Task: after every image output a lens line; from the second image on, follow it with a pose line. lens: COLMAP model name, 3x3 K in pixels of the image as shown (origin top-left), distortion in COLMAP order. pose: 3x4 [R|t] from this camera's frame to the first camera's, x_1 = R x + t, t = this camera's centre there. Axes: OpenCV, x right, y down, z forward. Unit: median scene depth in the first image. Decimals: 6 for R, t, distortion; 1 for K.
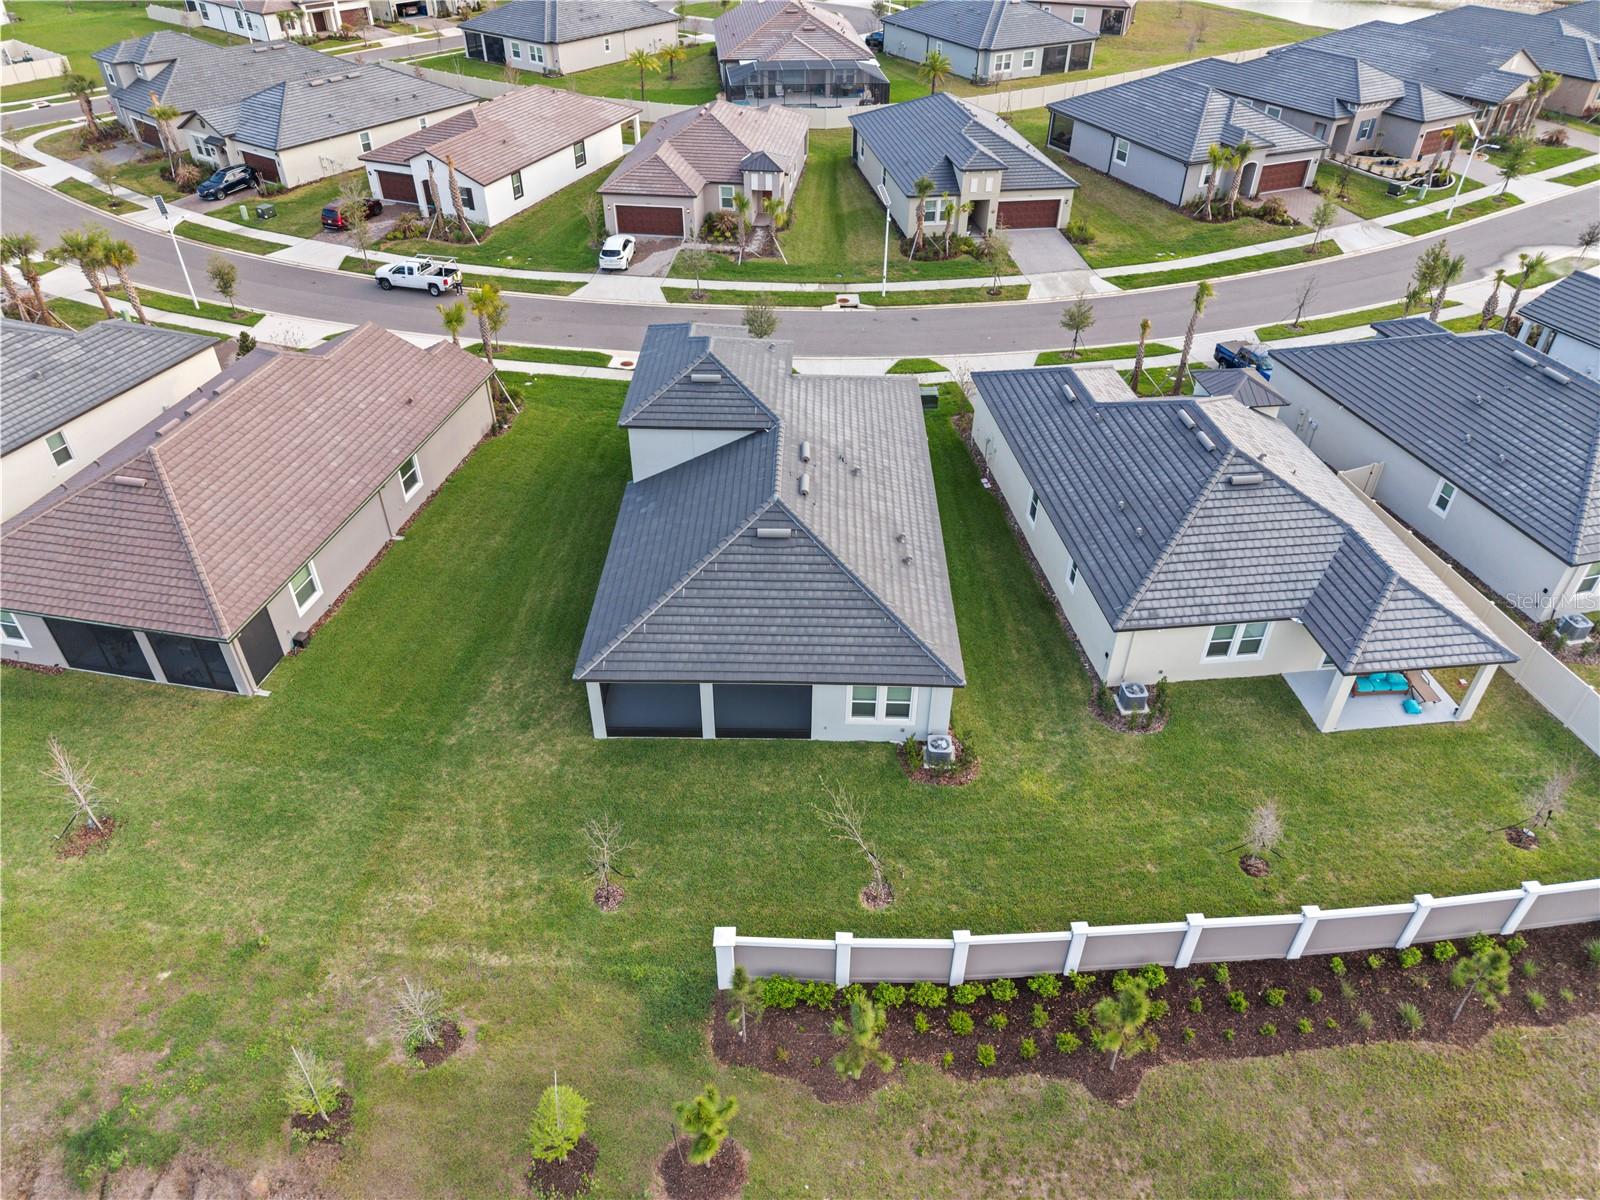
lens RADIAL K [[1065.0, 0, 803.4], [0, 1065.0, 620.4], [0, 0, 1]] dist [0.040167, -0.047971]
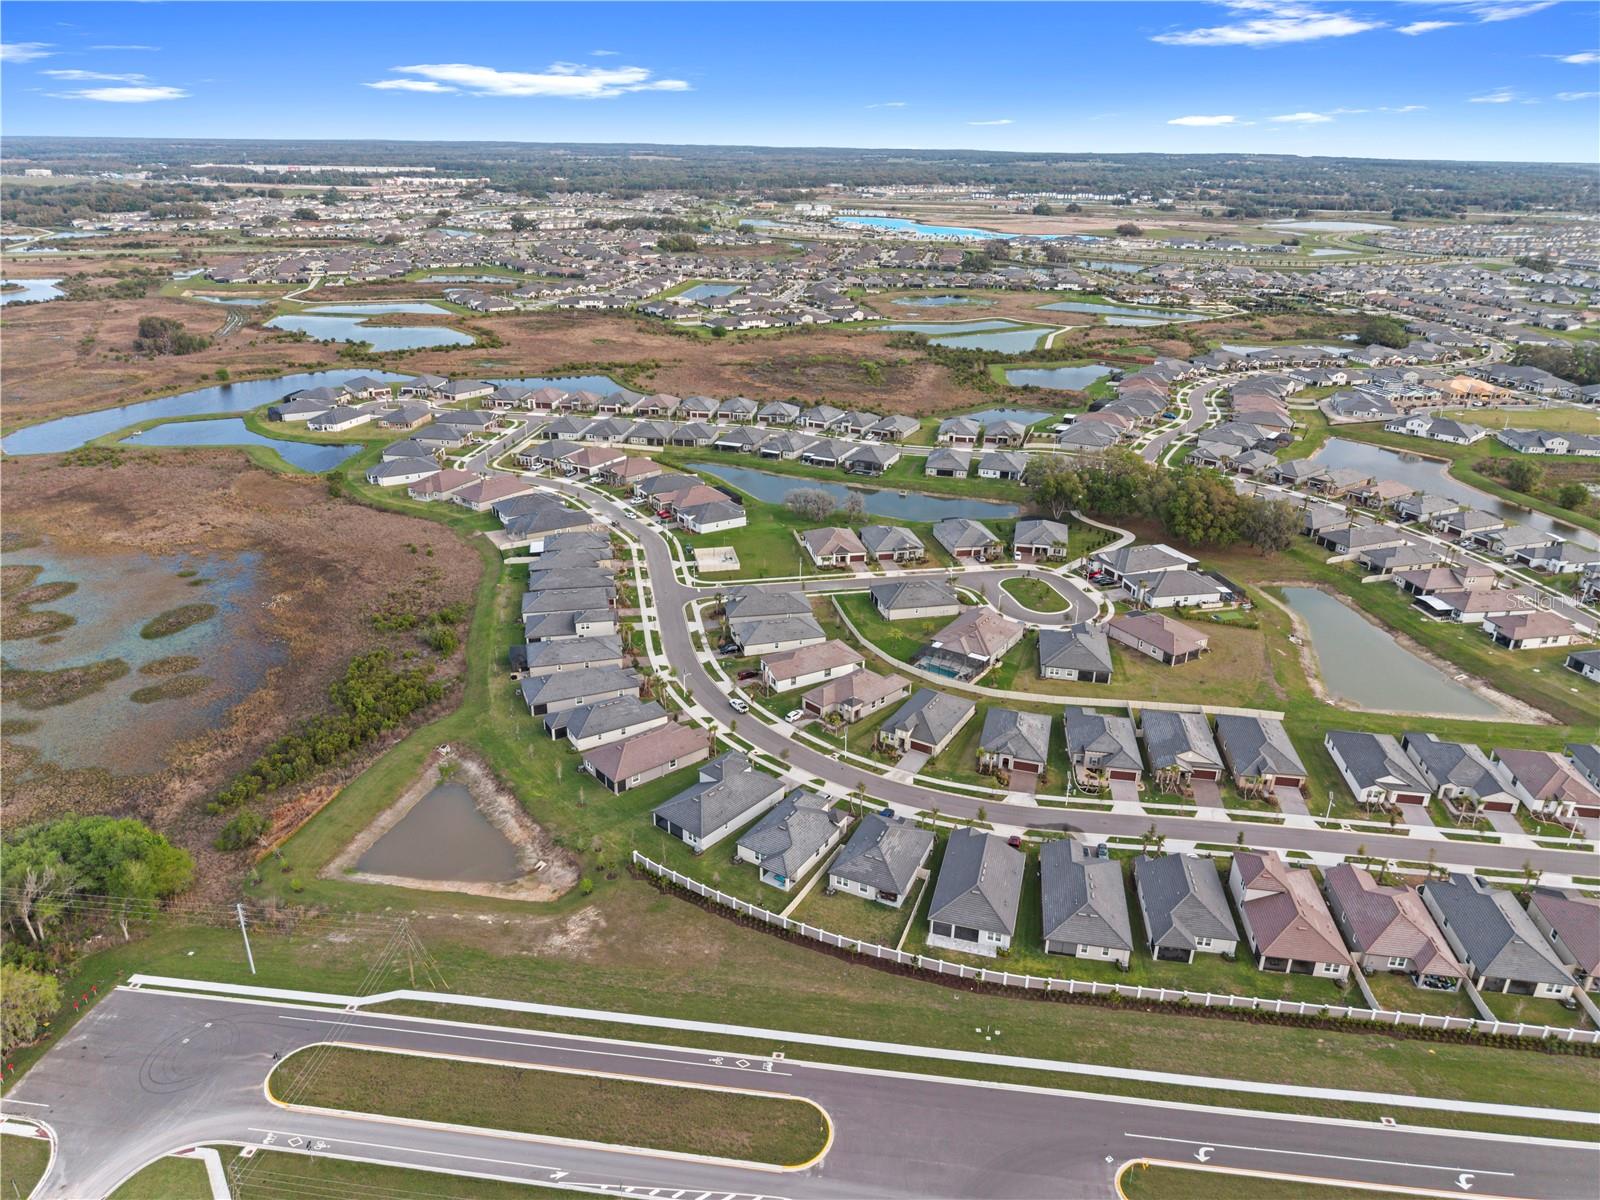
lens RADIAL K [[1066.4, 0, 800.0], [0, 1066.4, 600.0], [0, 0, 1]] dist [0.062412, -0.090108]
pose [[0.775369, 0.256516, -0.577063, 1.705765], [-0.400209, 0.906455, -0.134803, -0.256509], [0.488503, 0.335468, 0.805498, -1.784350]]
